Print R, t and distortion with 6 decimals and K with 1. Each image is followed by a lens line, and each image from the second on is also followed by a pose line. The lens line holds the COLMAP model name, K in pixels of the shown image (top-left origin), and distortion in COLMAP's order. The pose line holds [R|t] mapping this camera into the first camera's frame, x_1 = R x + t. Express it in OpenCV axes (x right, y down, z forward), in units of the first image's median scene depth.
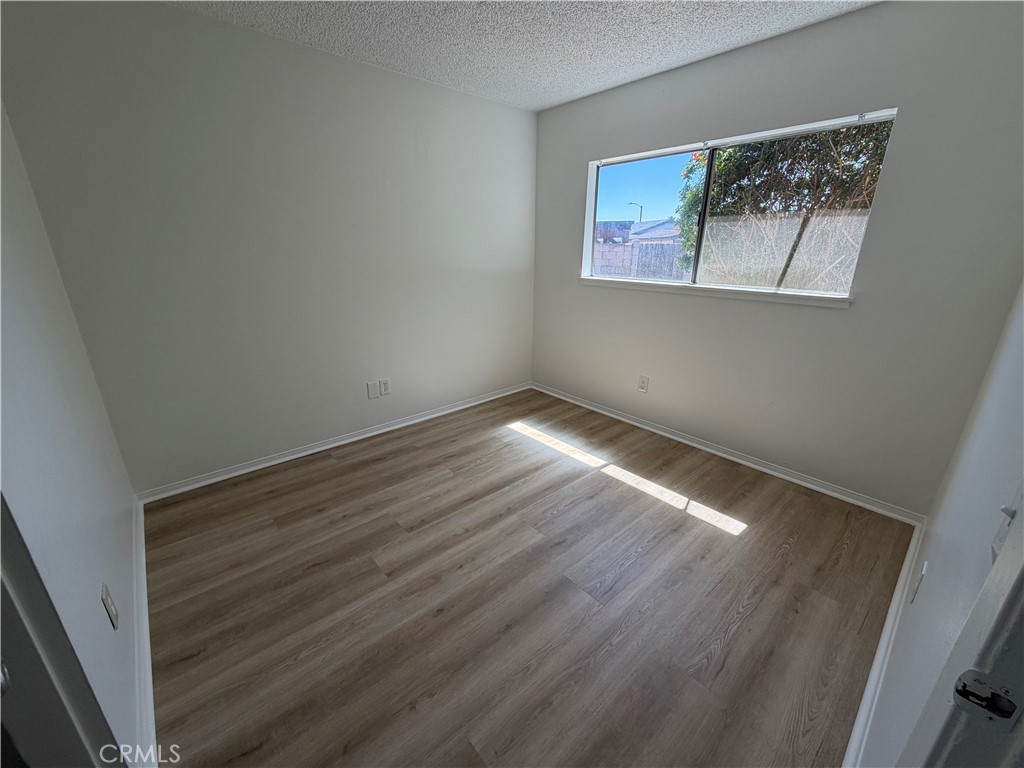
lens RADIAL K [[408.5, 0, 512.9], [0, 408.5, 381.6], [0, 0, 1]] dist [-0.003679, 0.000511]
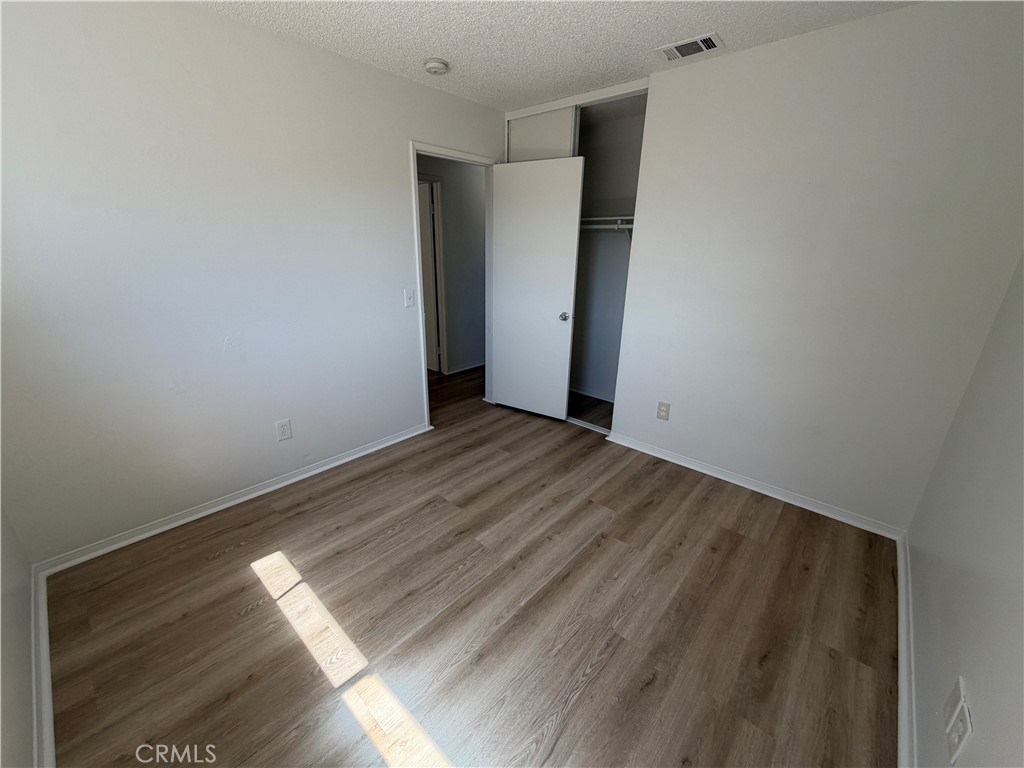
lens RADIAL K [[408.5, 0, 511.6], [0, 408.5, 381.8], [0, 0, 1]] dist [-0.003679, 0.000511]
pose [[-0.993167, 0.018866, -0.115165, 0.090498], [-0.054177, 0.799518, 0.598194, -0.536836], [0.103362, 0.600346, -0.793033, 1.500861]]
